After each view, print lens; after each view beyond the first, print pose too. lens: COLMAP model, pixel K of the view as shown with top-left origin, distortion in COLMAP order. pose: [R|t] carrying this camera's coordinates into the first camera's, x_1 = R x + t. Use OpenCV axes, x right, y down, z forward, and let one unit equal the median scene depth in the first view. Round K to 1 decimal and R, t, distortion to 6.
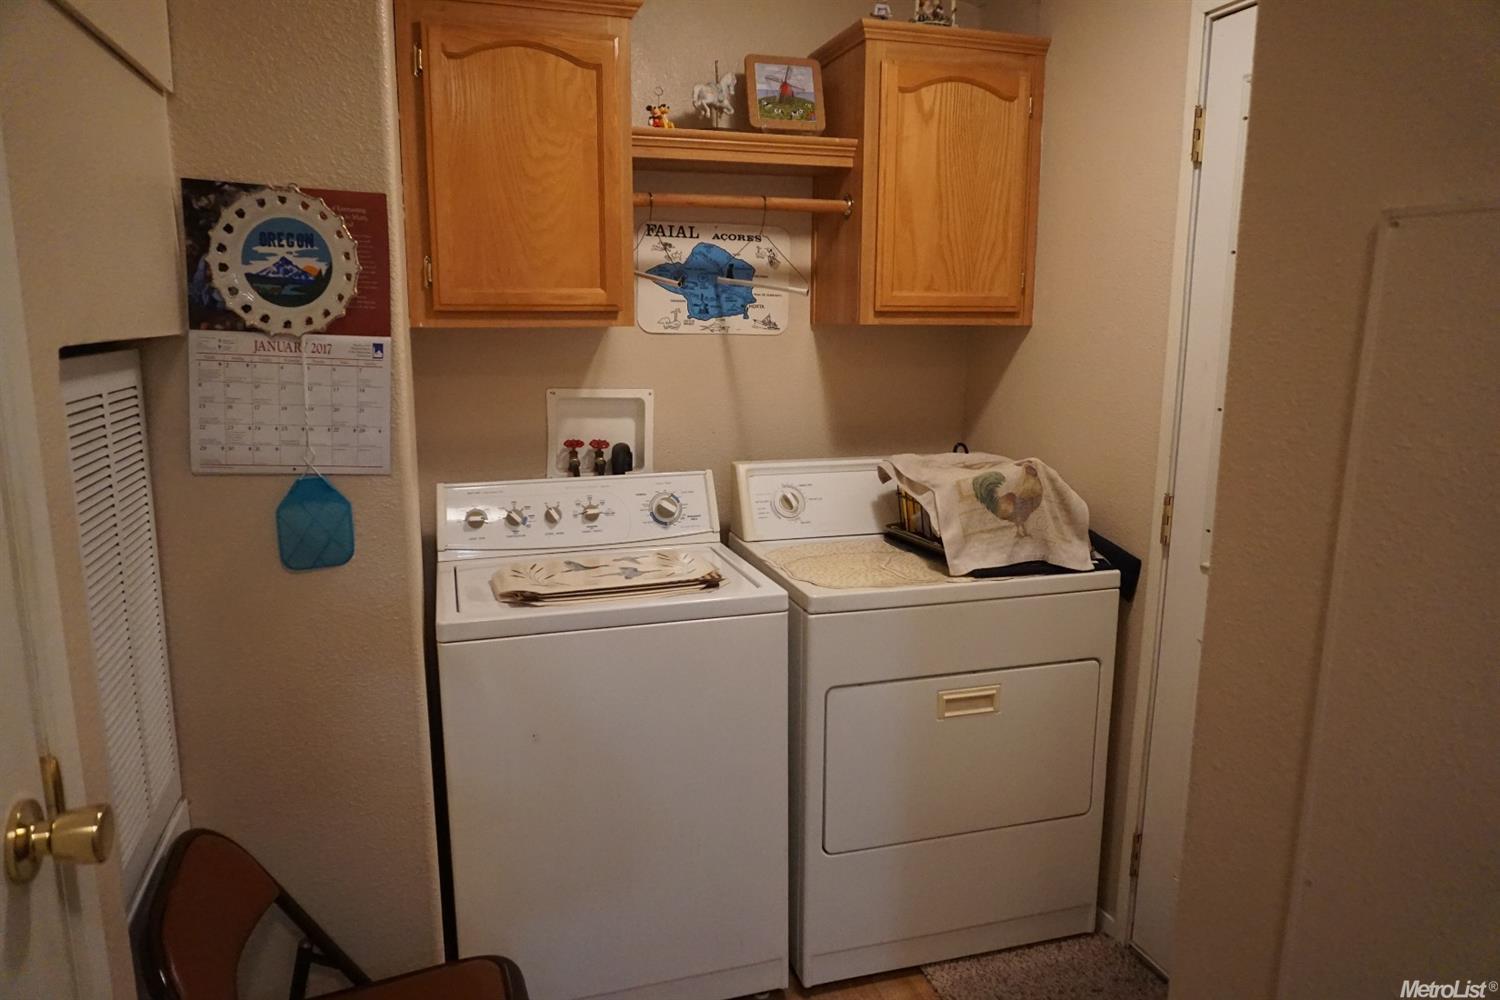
lens RADIAL K [[1031.5, 0, 750.0], [0, 1031.5, 500.0], [0, 0, 1]] dist [-0.018188, 0.001661]
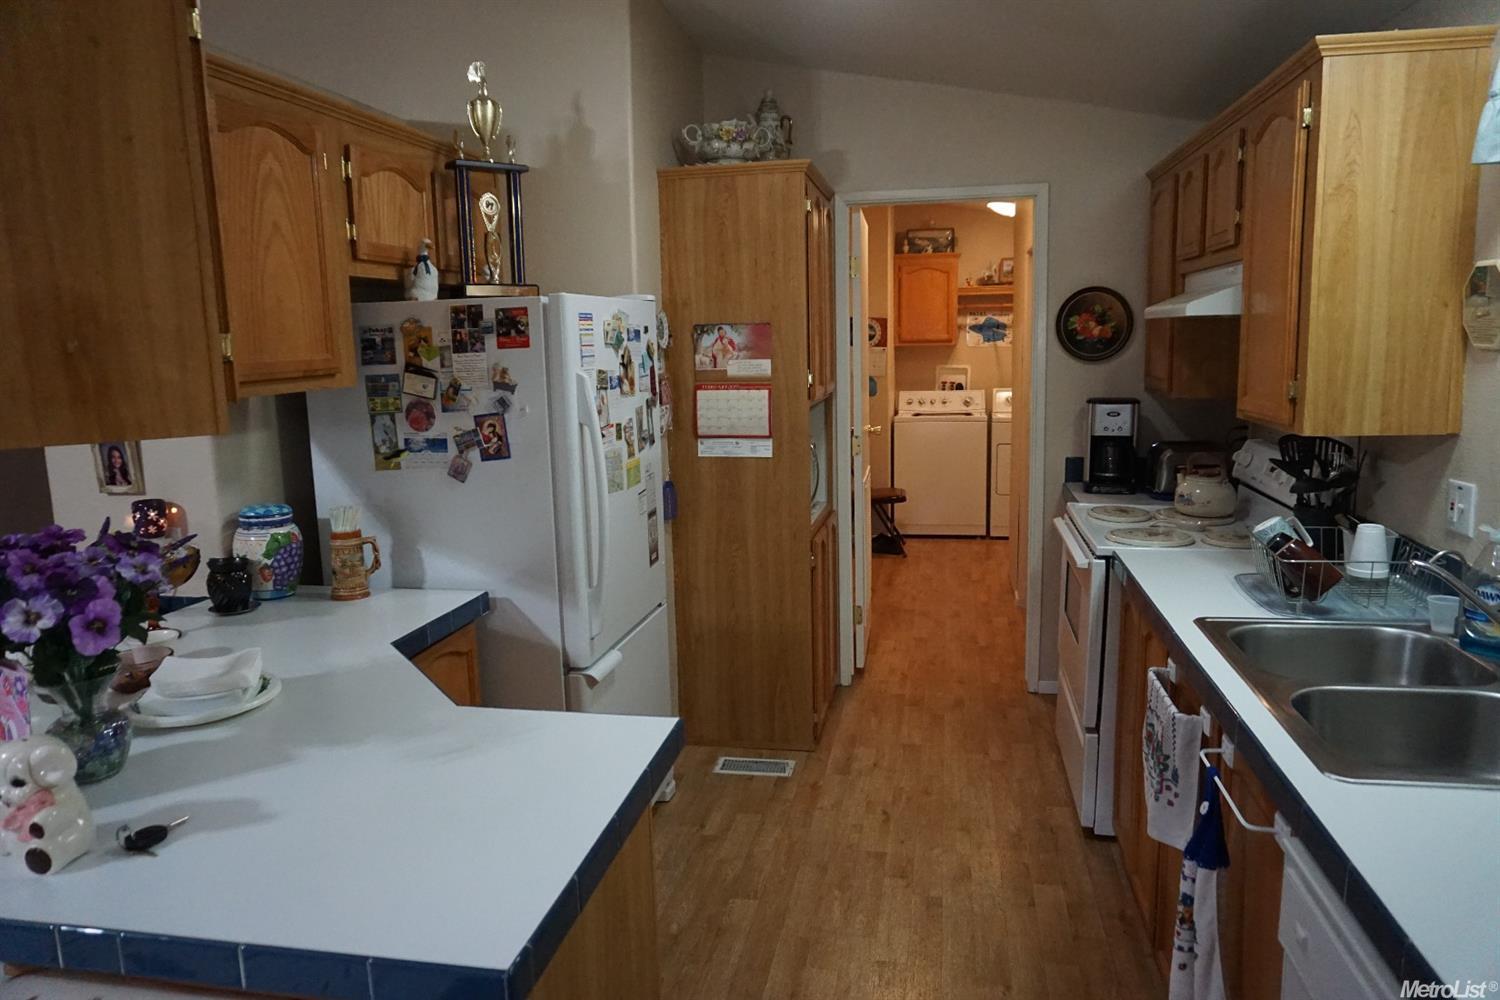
lens RADIAL K [[1031.5, 0, 750.0], [0, 1031.5, 500.0], [0, 0, 1]] dist [-0.018188, 0.001661]
pose [[0.882924, 0.049923, -0.466854, 0.849939], [-0.061149, 0.998089, -0.008916, 0.393906], [0.465517, 0.036420, 0.884289, -2.187858]]
